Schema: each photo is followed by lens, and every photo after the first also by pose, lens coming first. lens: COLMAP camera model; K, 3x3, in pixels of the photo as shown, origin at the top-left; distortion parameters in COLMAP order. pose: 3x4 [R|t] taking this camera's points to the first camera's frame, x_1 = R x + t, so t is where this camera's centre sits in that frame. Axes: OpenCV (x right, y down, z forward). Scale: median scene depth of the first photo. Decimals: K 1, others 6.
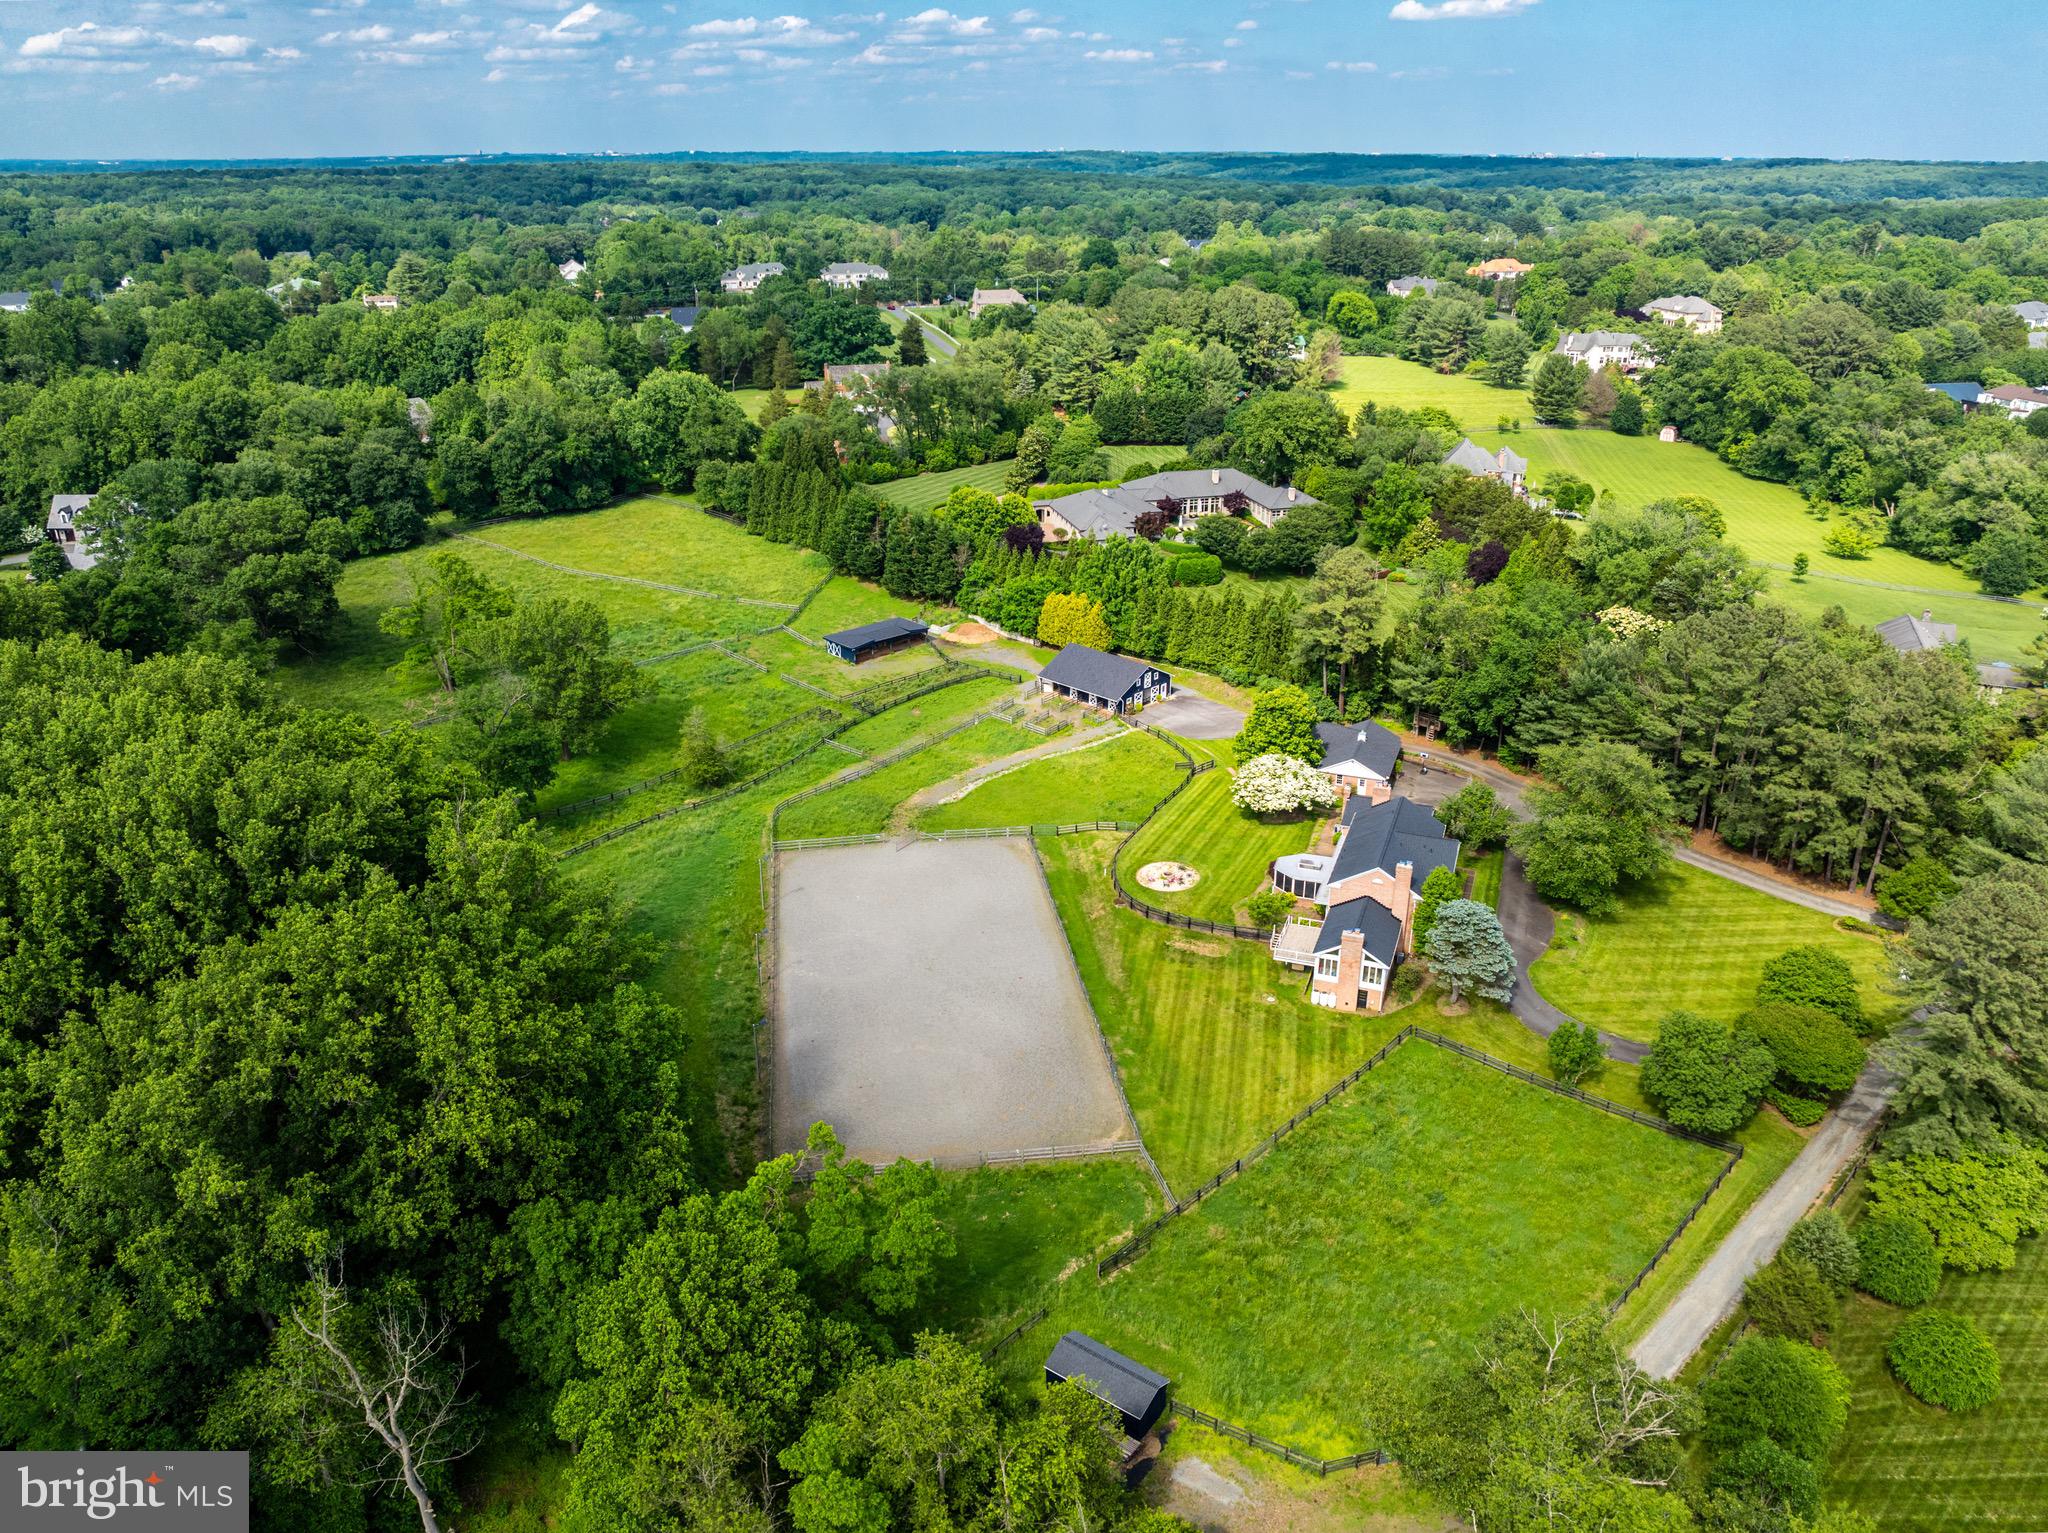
lens RADIAL K [[1447.6, 0, 1024.0], [0, 1447.6, 766.5], [0, 0, 1]] dist [-0.031710, -0.010709]
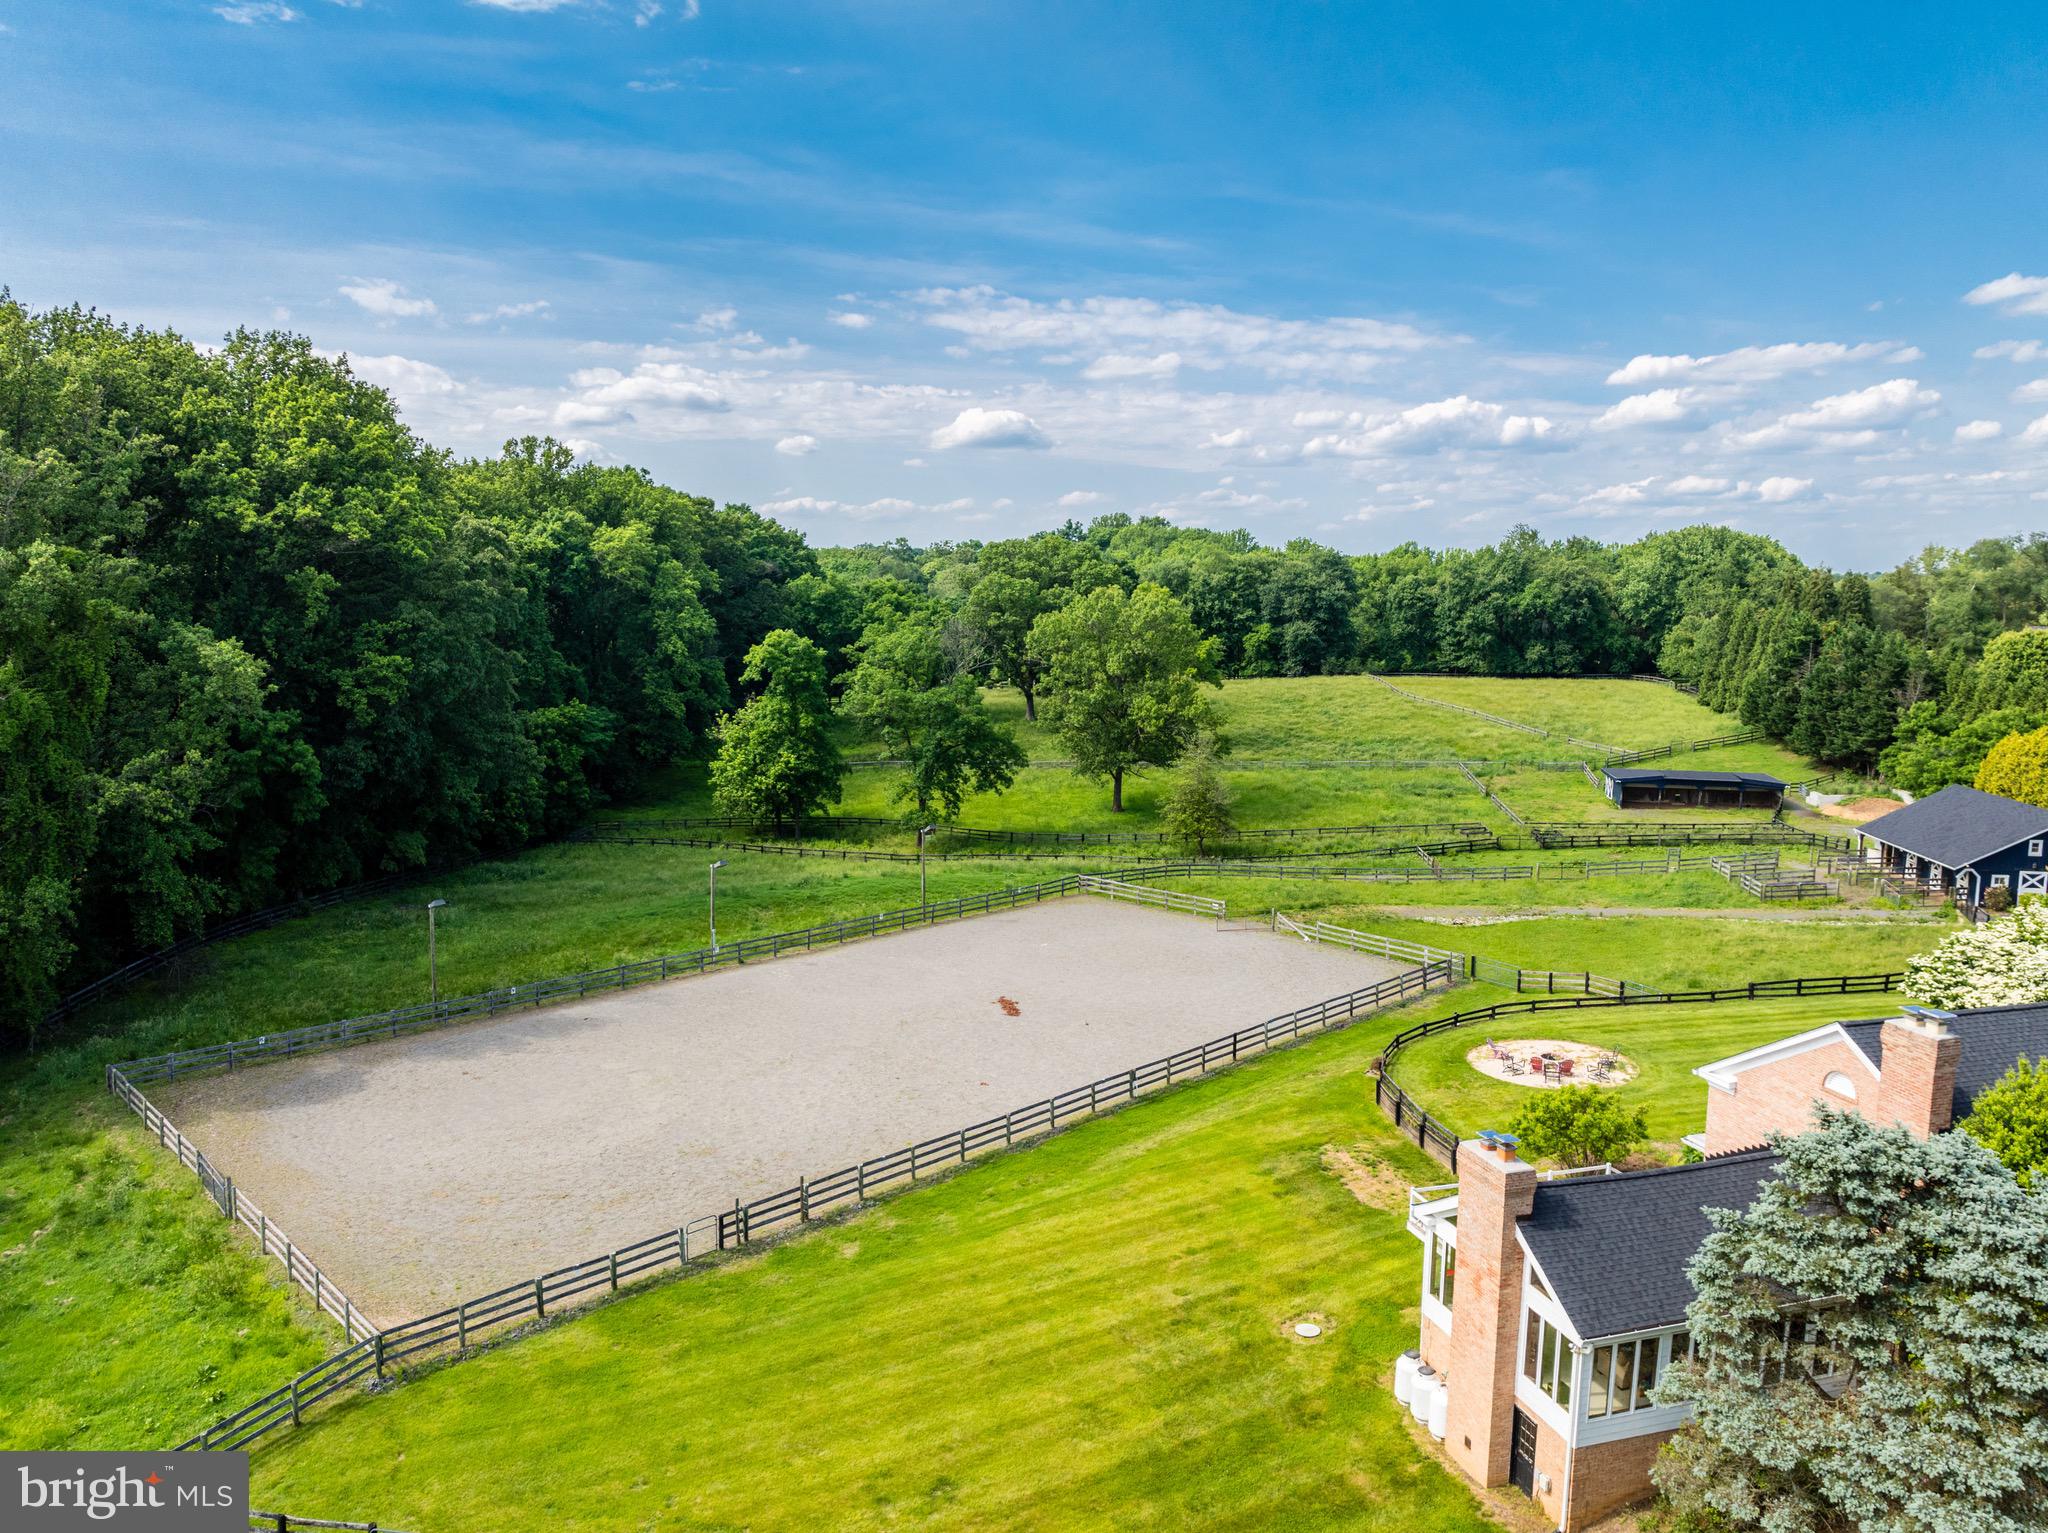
lens RADIAL K [[1447.6, 0, 1024.0], [0, 1447.6, 766.5], [0, 0, 1]] dist [-0.031710, -0.010709]
pose [[0.592369, 0.110908, -0.797996, 0.178995], [-0.324432, 0.939460, -0.110263, 0.050978], [0.737457, 0.324212, 0.592490, 0.365143]]
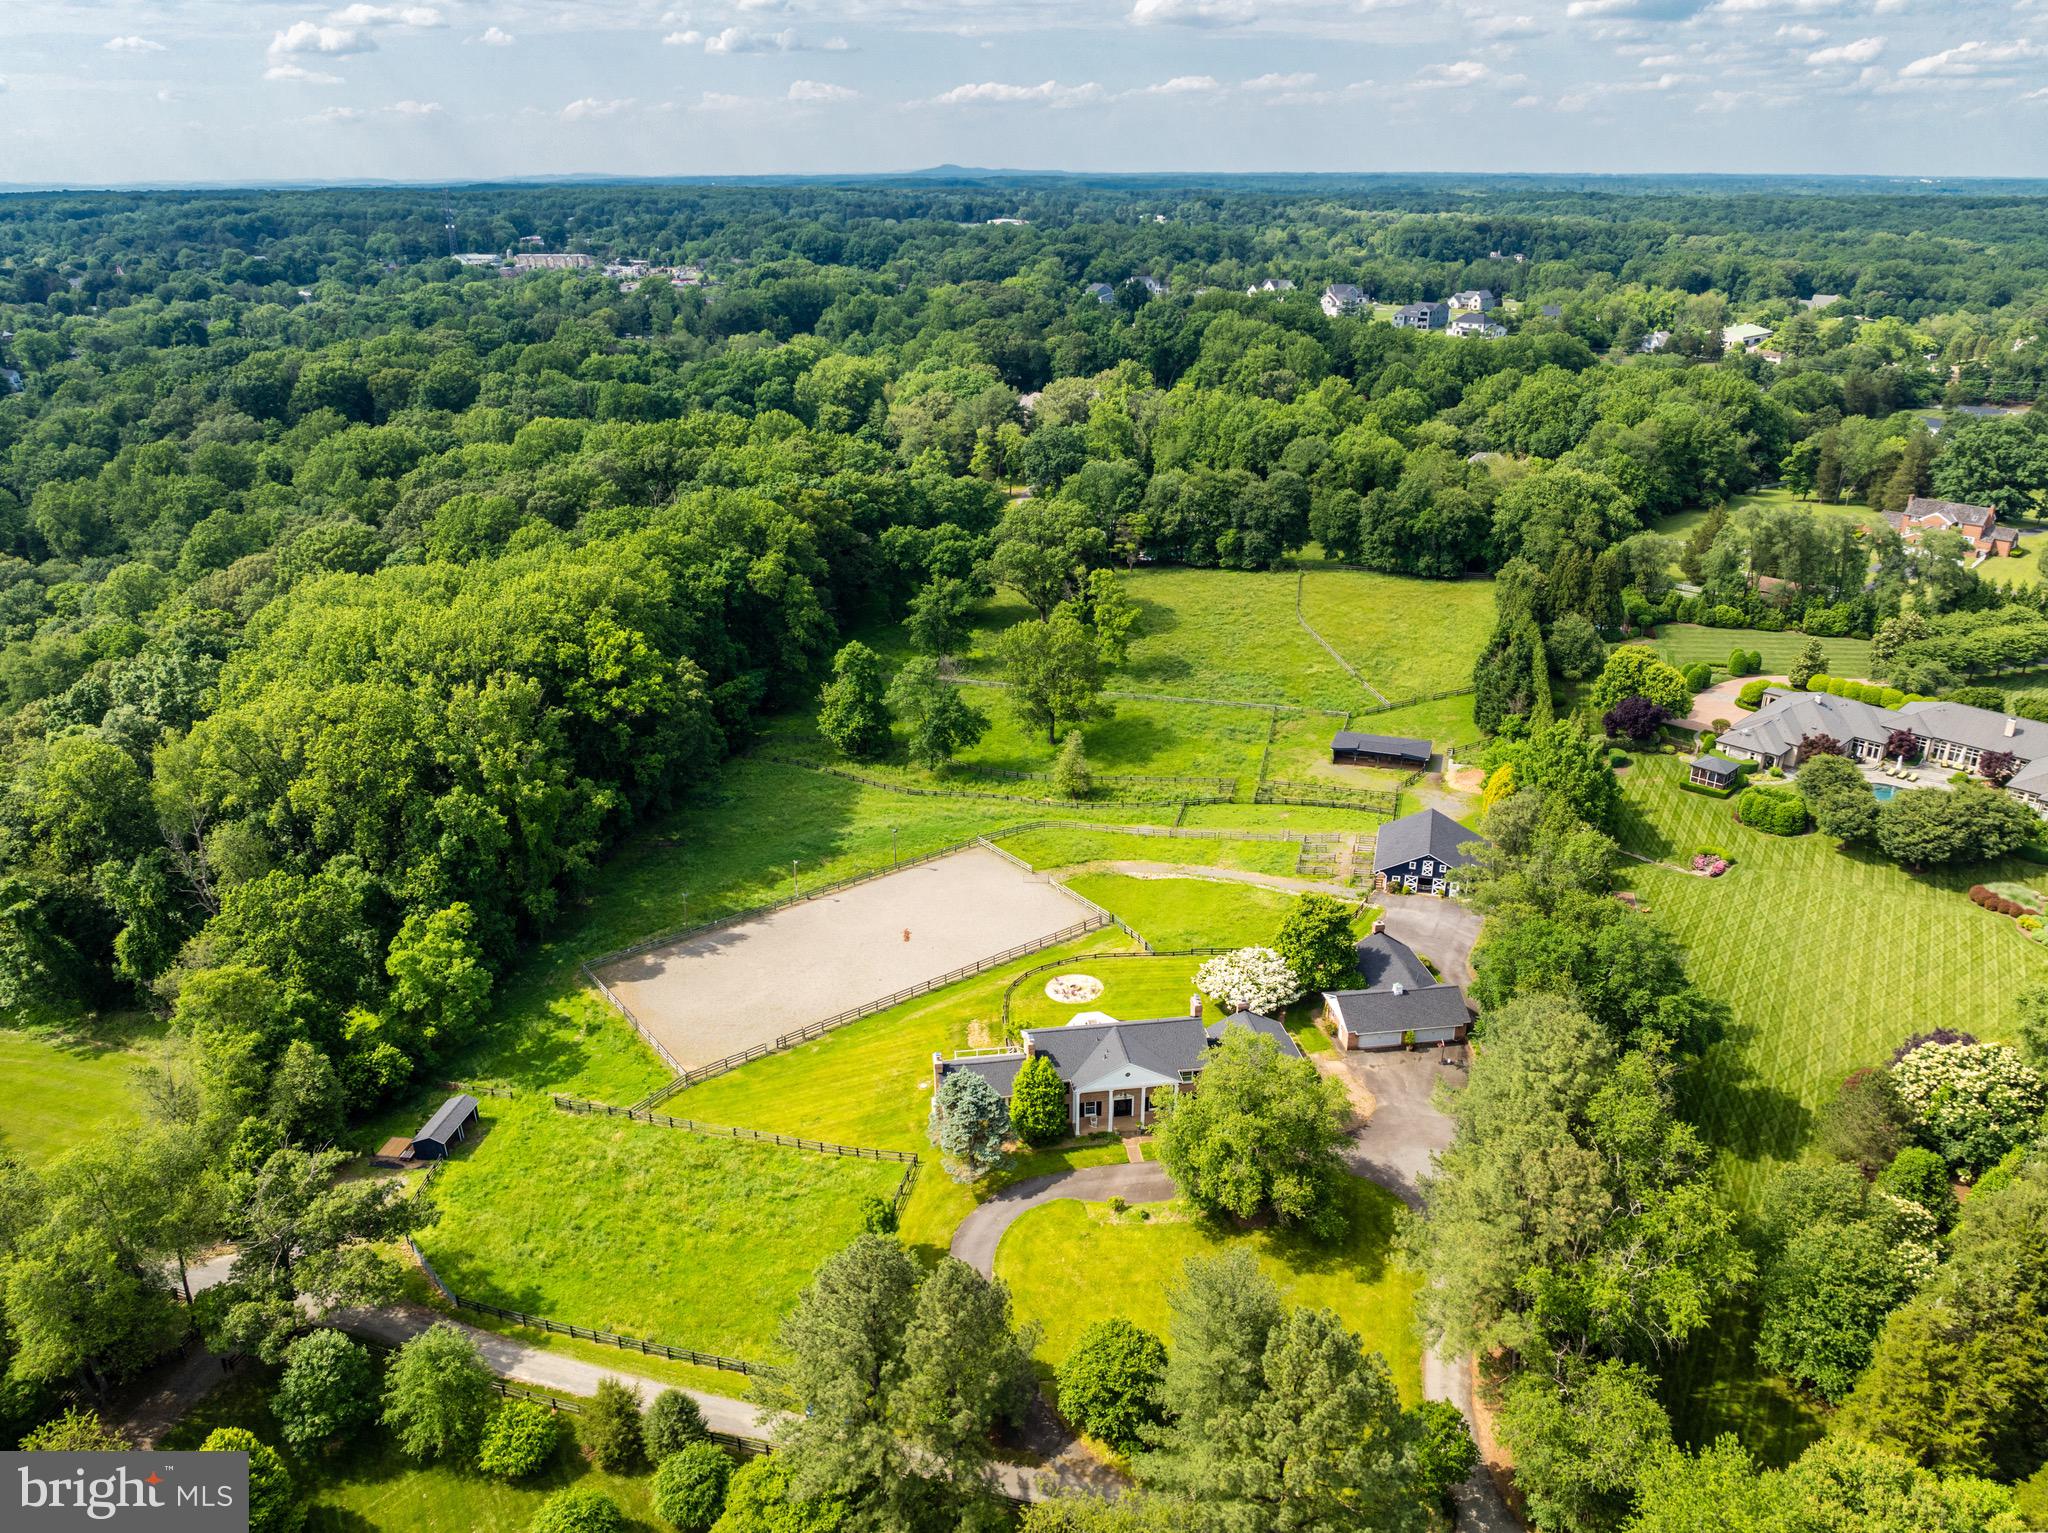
lens RADIAL K [[1447.6, 0, 1024.0], [0, 1447.6, 766.5], [0, 0, 1]] dist [-0.031710, -0.010709]
pose [[0.481816, 0.331024, -0.811342, 0.515855], [-0.338014, 0.924454, 0.176443, -0.146294], [0.808455, 0.189232, 0.557307, 0.189793]]
